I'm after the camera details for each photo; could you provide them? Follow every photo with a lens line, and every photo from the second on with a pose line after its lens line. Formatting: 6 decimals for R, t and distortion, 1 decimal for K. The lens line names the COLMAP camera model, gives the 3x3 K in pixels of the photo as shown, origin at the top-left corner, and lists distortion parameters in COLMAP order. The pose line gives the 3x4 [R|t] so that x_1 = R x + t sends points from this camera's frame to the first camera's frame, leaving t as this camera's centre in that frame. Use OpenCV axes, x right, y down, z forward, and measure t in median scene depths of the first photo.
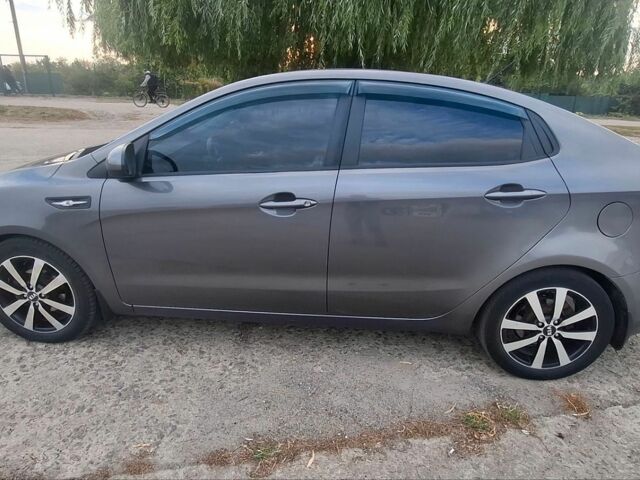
lens RADIAL K [[421.9, 0, 317.3], [0, 421.9, 237.0], [0, 0, 1]] dist [-0.004614, 0.002292]
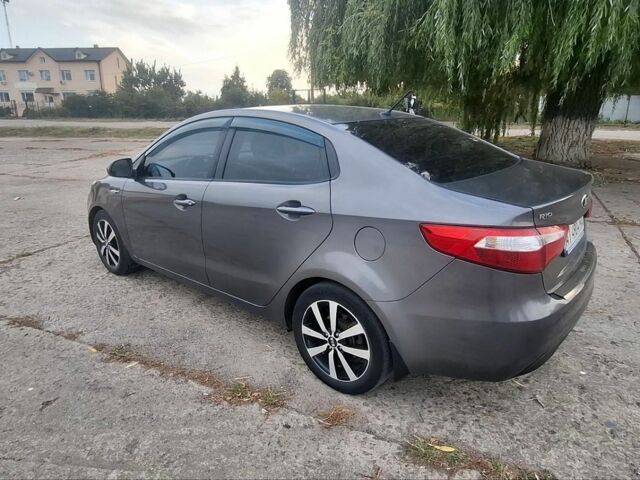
lens RADIAL K [[455.0, 0, 320.0], [0, 455.0, 219.7], [0, 0, 1]] dist [-0.002936, 0.000777]
pose [[0.785693, 0.109303, -0.608884, 1.229347], [-0.155240, 0.987608, -0.023030, -0.051952], [0.598821, 0.112618, 0.792925, 0.031390]]
